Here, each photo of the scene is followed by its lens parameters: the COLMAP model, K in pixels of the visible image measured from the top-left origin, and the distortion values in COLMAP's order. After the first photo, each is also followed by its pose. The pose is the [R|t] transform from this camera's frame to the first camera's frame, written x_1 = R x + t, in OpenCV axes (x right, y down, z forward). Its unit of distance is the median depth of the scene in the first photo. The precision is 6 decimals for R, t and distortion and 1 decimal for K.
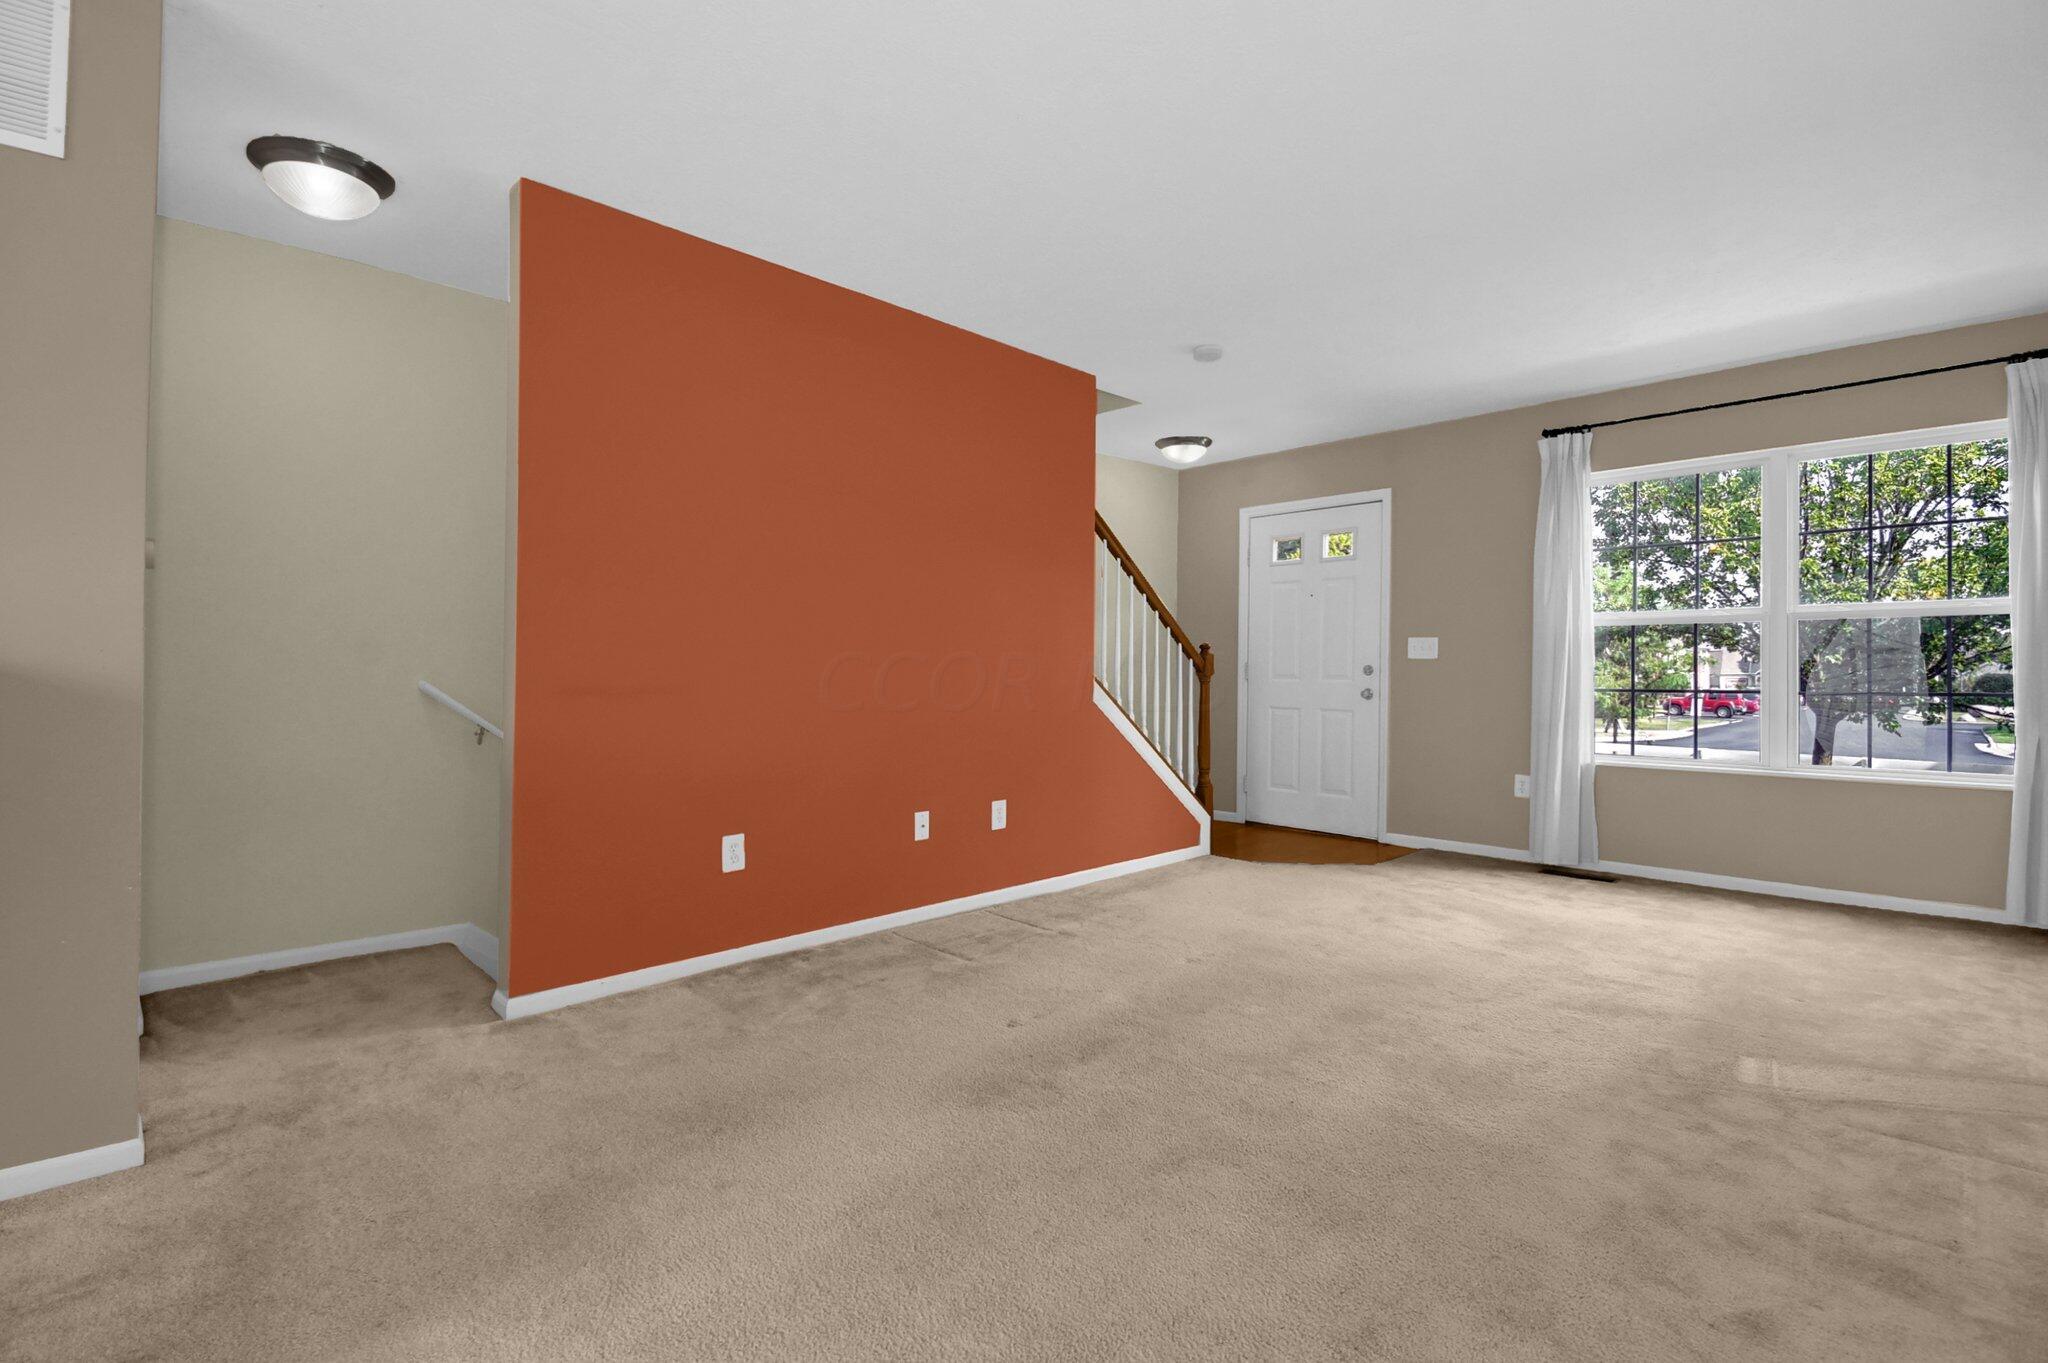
lens RADIAL K [[921.6, 0, 1088.6], [0, 921.6, 685.7], [0, 0, 1]] dist [0.001694, -0.000092]
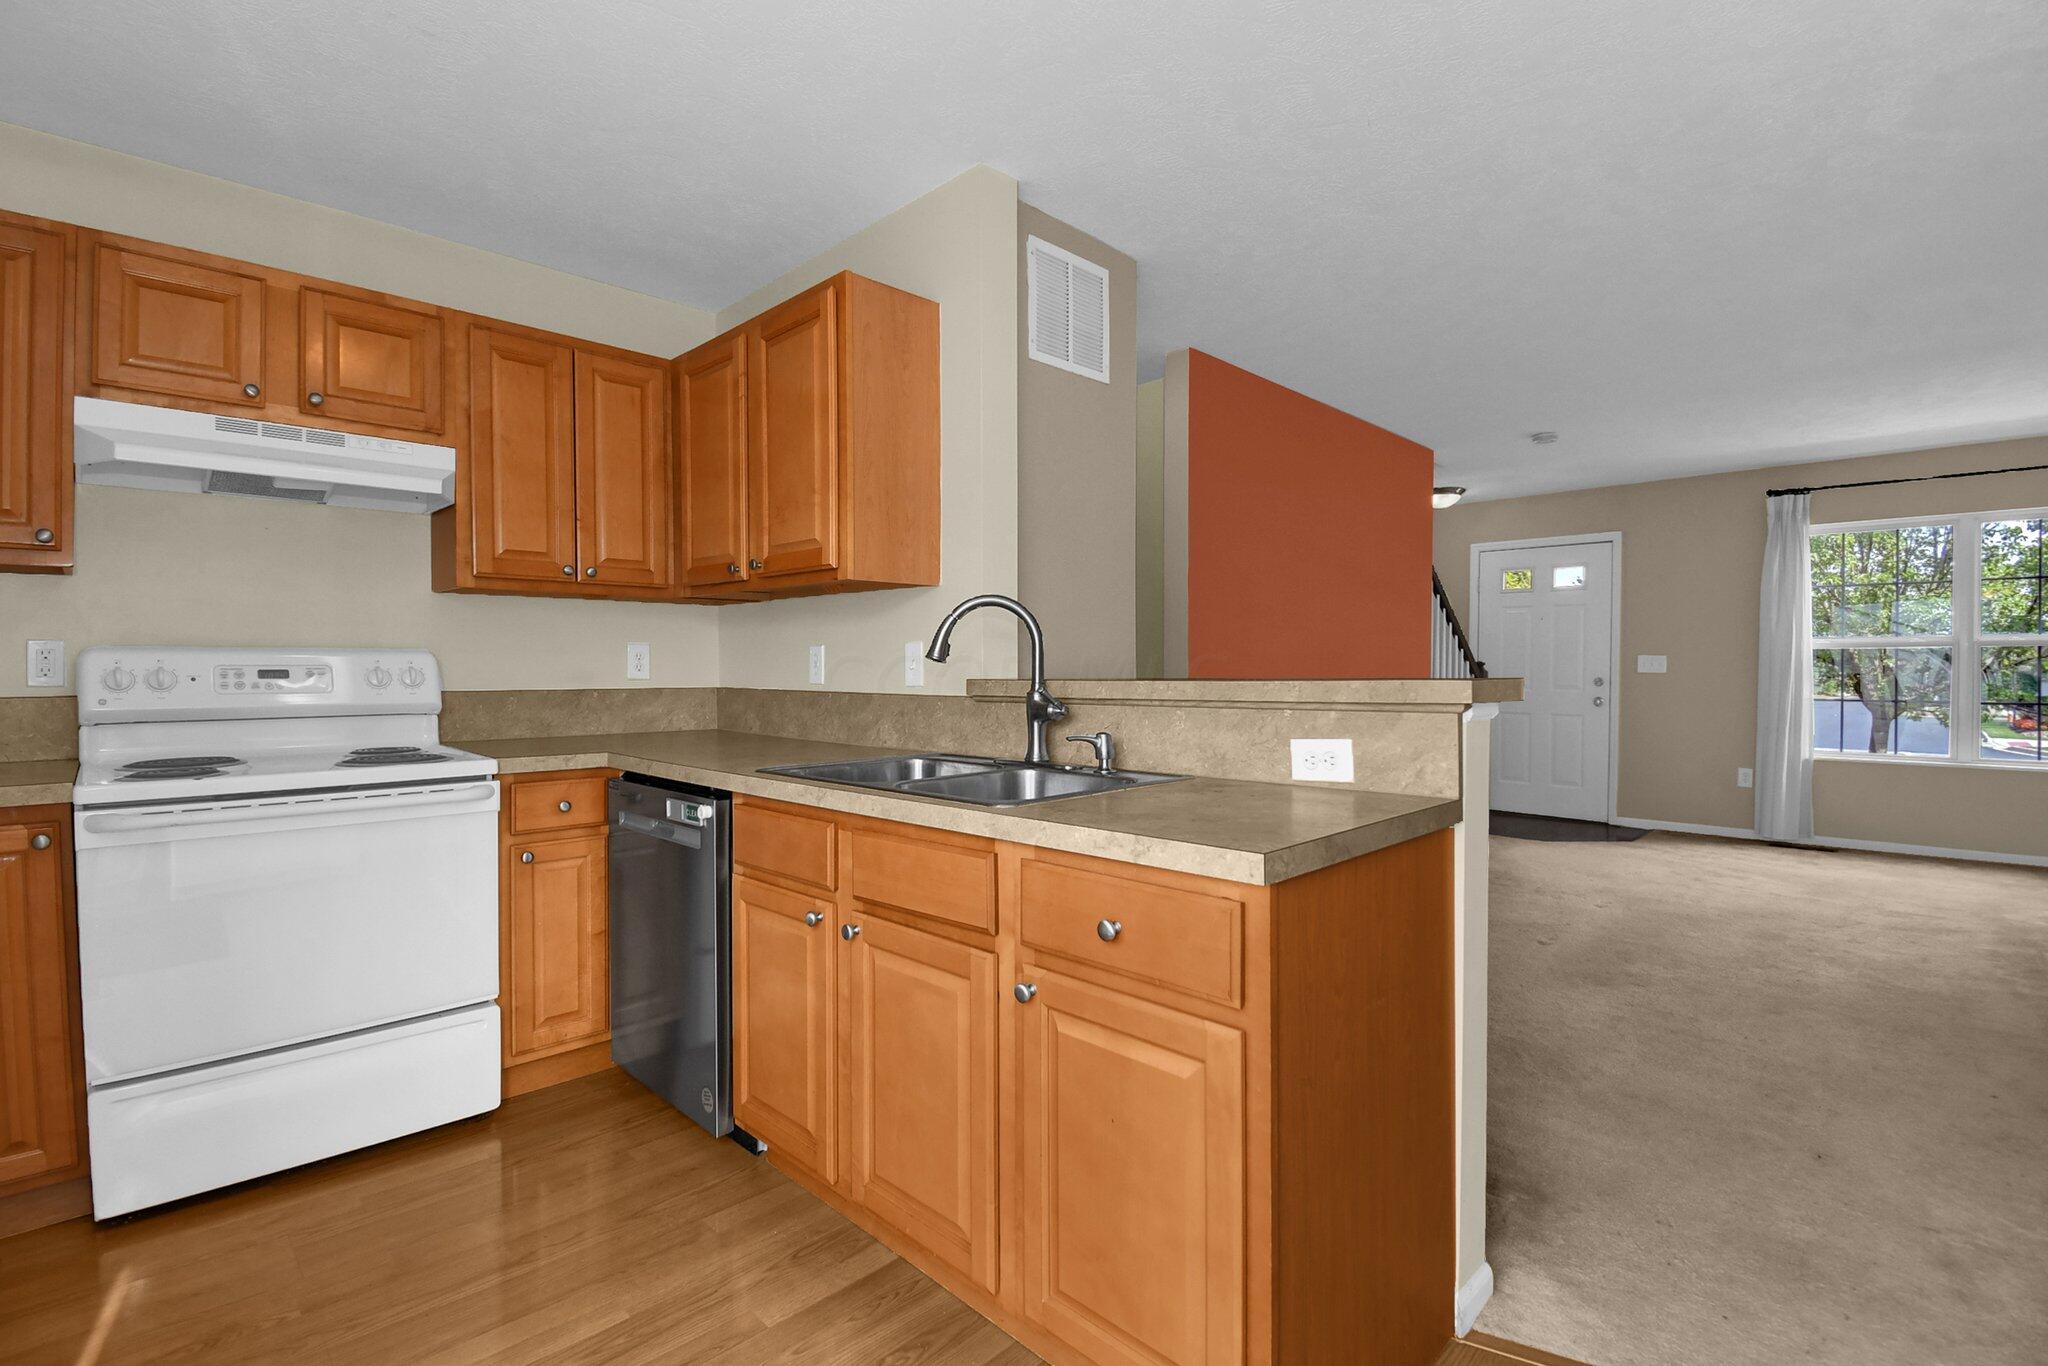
lens RADIAL K [[936.5, 0, 1024.0], [0, 936.5, 683.0], [0, 0, 1]] dist [-0.033072, -0.000311]
pose [[0.999860, -0.001377, -0.016660, -0.492697], [0.001416, 0.999996, 0.002312, -0.022140], [0.016657, -0.002335, 0.999859, -0.251401]]
